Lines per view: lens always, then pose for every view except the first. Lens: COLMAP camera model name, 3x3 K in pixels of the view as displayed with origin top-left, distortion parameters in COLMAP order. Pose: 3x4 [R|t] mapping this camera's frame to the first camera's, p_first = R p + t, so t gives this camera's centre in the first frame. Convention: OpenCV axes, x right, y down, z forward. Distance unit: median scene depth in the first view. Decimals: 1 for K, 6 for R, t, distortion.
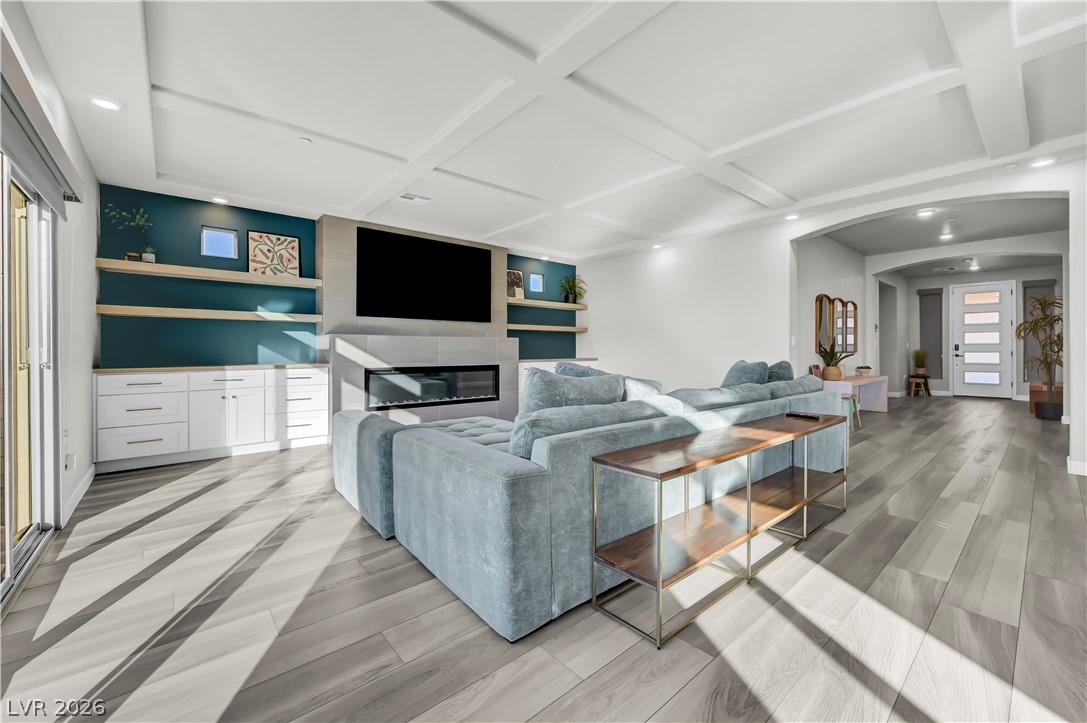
lens RADIAL K [[434.6, 0, 546.0], [0, 434.6, 347.6], [0, 0, 1]] dist [-0.002673, 0.000897]
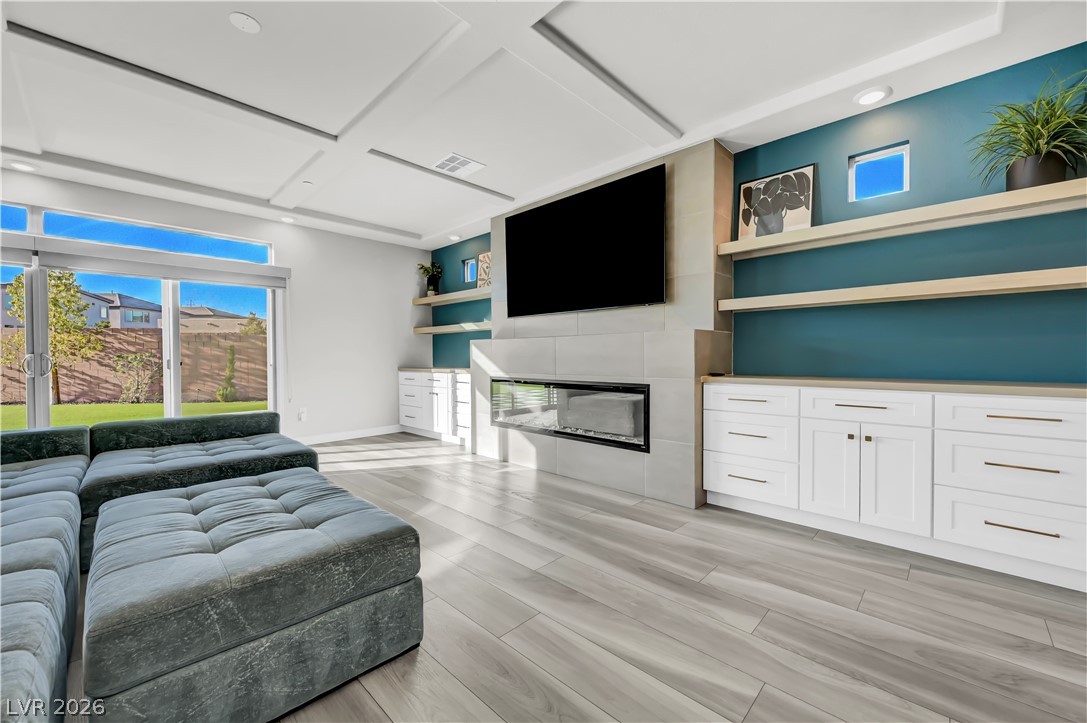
lens RADIAL K [[434.6, 0, 540.0], [0, 434.6, 355.0], [0, 0, 1]] dist [-0.002673, 0.000897]
pose [[0.093846, -0.003346, -0.995581, 0.470469], [0.009604, 0.999951, -0.002456, 0.006137], [0.995540, -0.009331, 0.093873, 0.993628]]
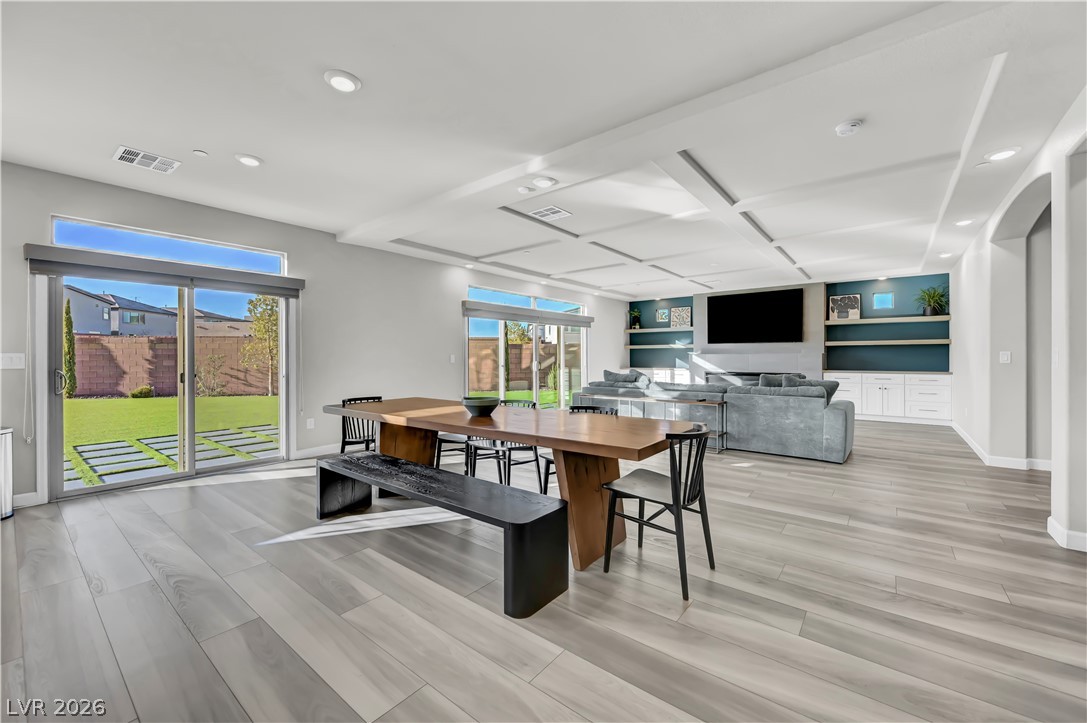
lens RADIAL K [[434.6, 0, 545.0], [0, 434.6, 362.5], [0, 0, 1]] dist [-0.002673, 0.000897]
pose [[0.179350, 0.013304, -0.983695, 1.312442], [0.010241, 0.999829, 0.015389, -0.029425], [0.983732, -0.012834, 0.179183, -0.035810]]
